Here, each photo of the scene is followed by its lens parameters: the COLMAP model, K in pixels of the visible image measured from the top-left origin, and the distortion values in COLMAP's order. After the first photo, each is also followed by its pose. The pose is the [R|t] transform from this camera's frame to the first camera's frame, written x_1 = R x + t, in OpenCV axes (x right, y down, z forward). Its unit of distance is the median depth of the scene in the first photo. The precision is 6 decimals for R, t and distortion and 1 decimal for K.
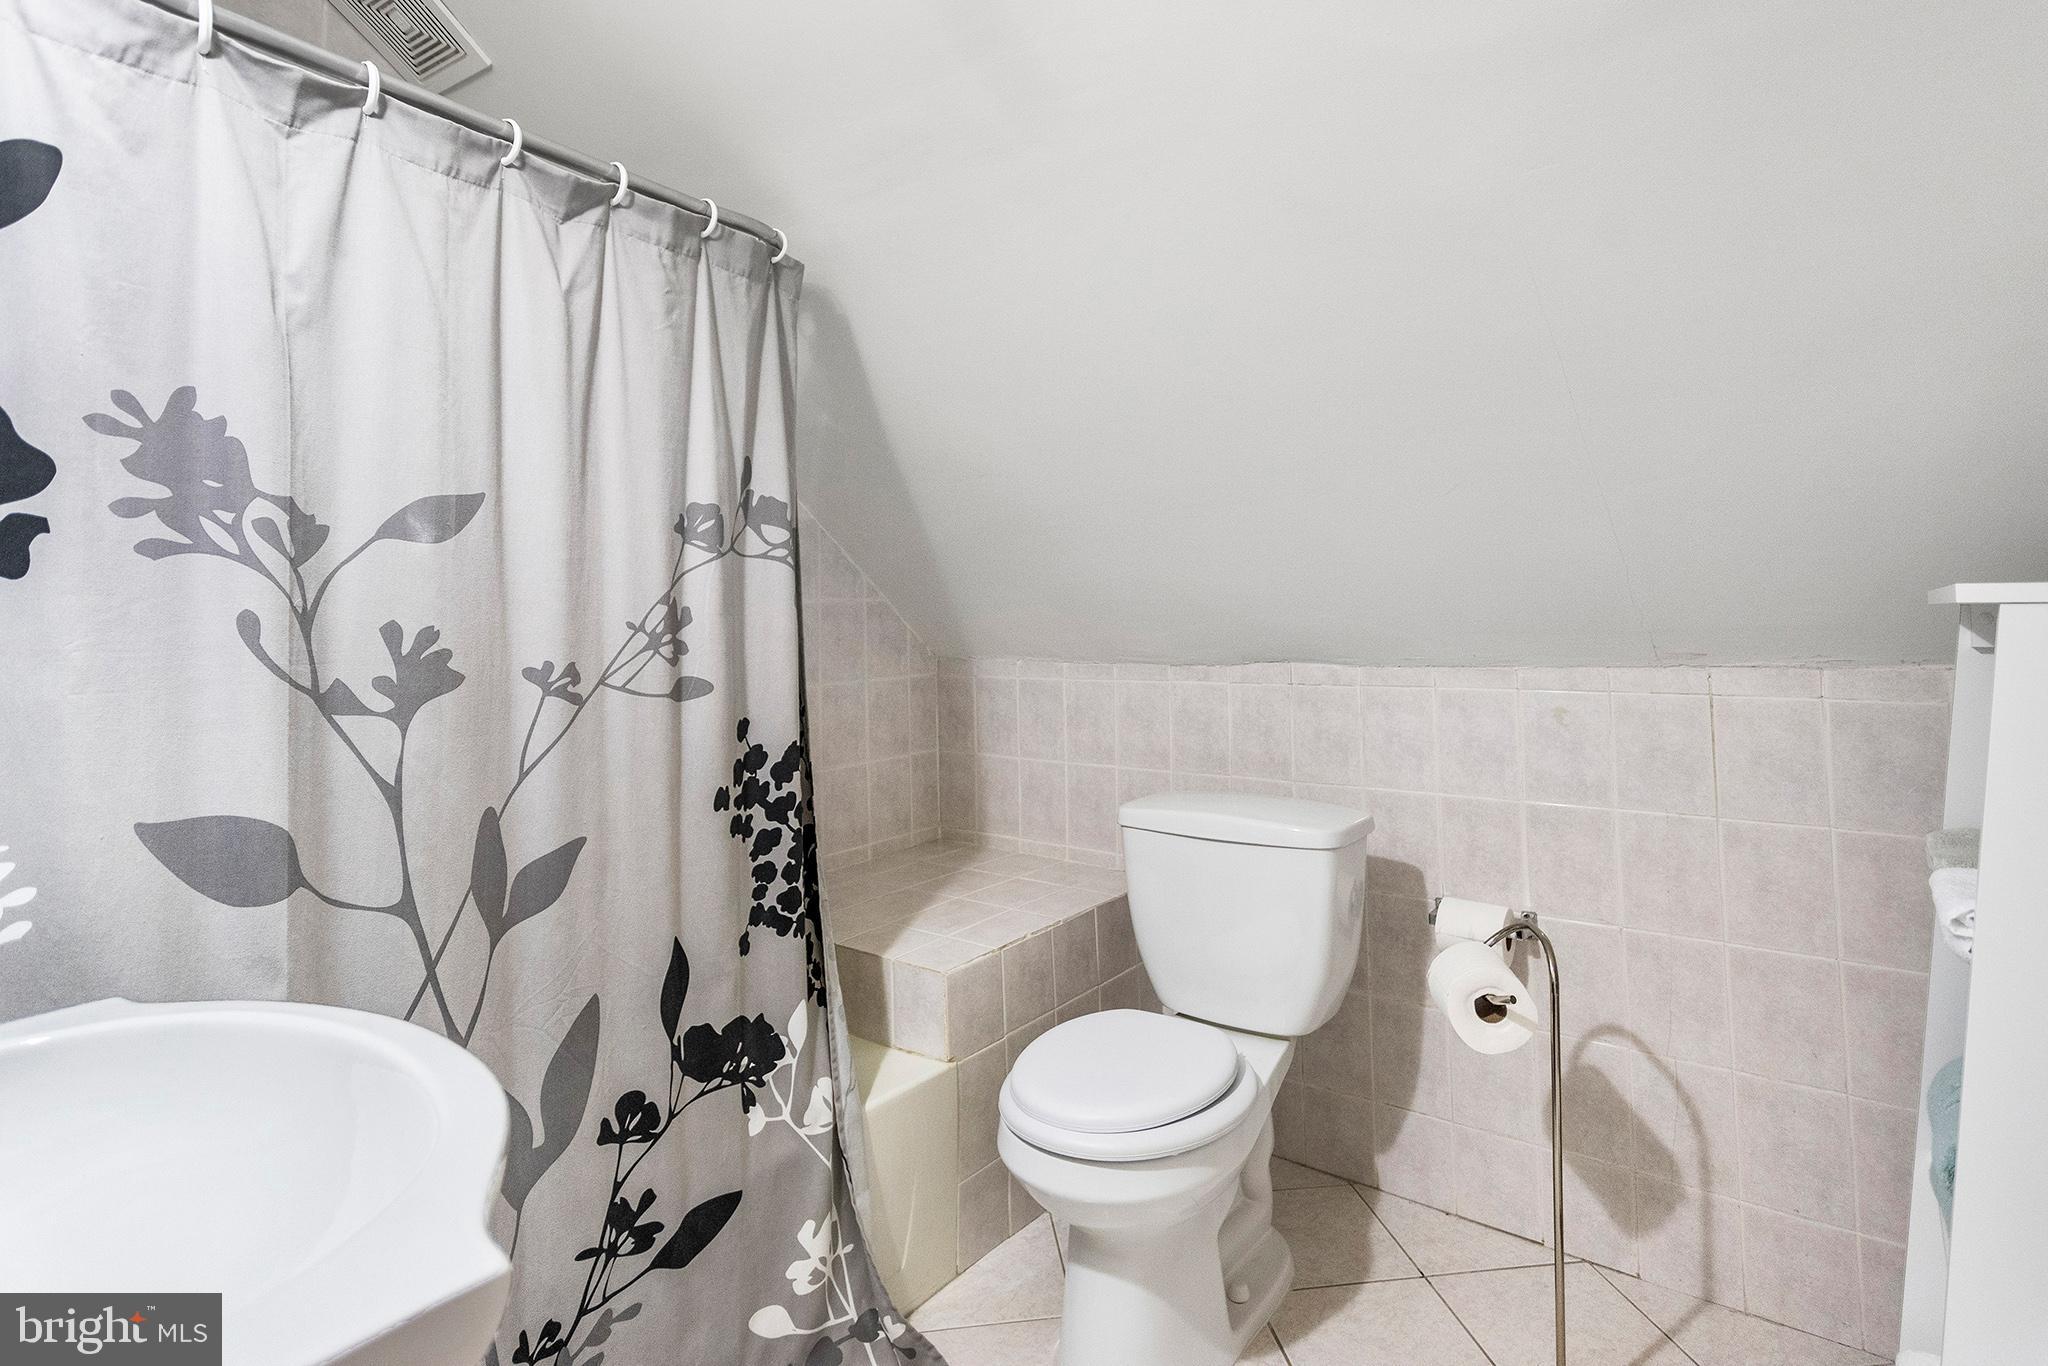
lens RADIAL K [[1018.4, 0, 1075.6], [0, 1018.4, 516.6], [0, 0, 1]] dist [-0.000851, 0.002514]
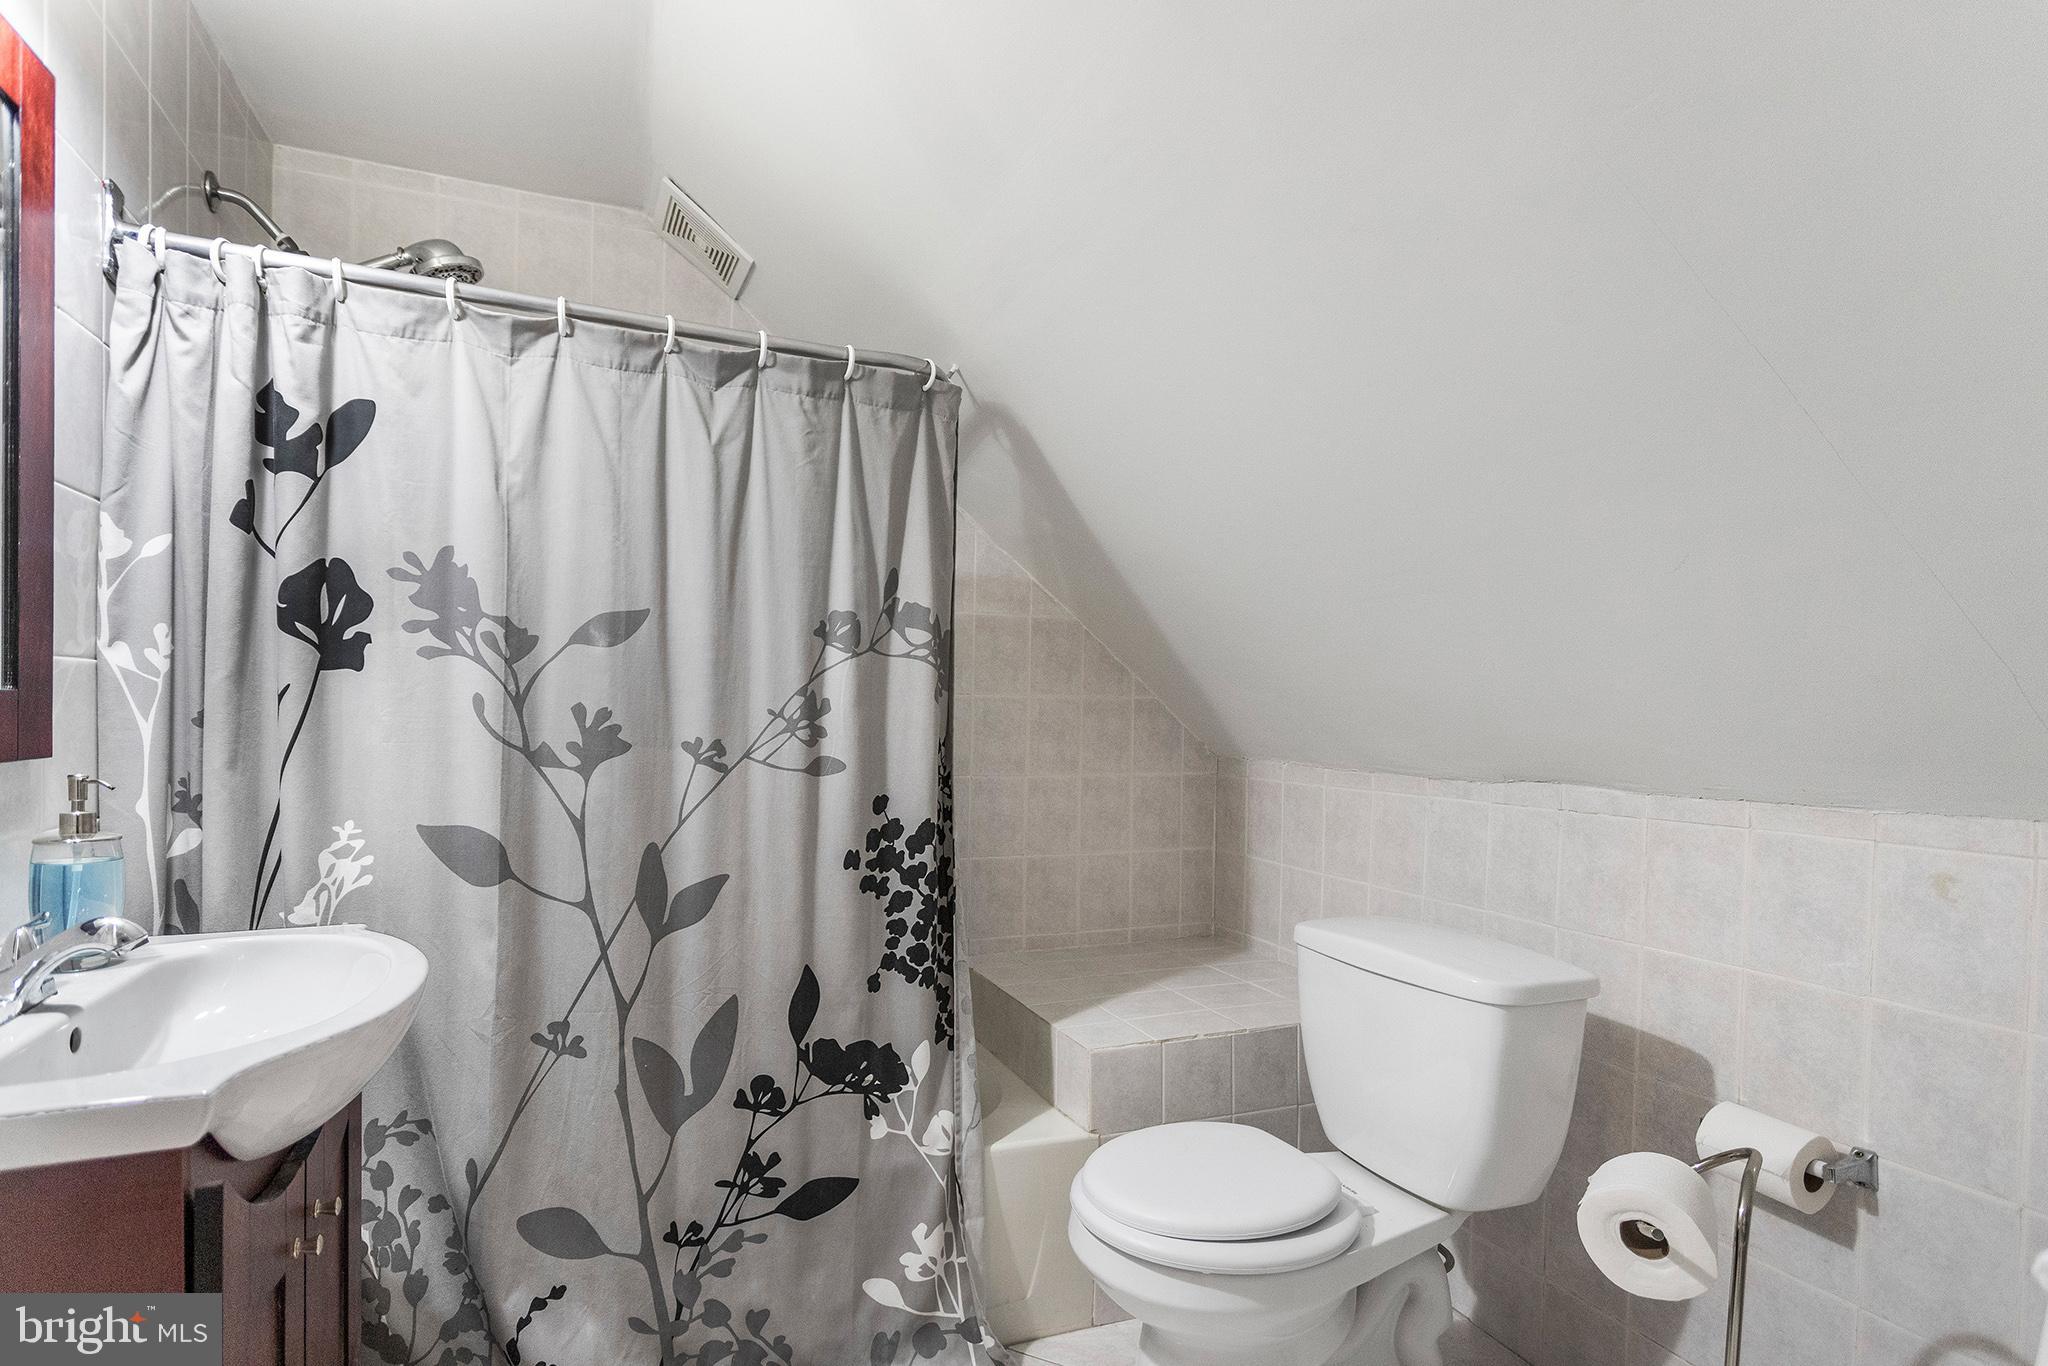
lens RADIAL K [[1018.4, 0, 1026.9], [0, 1018.4, 689.4], [0, 0, 1]] dist [-0.000851, 0.002514]
pose [[0.832198, 0.016436, -0.554234, 0.493194], [0.024758, 0.997462, 0.066755, 0.004373], [0.553925, -0.069275, 0.829679, 0.143553]]
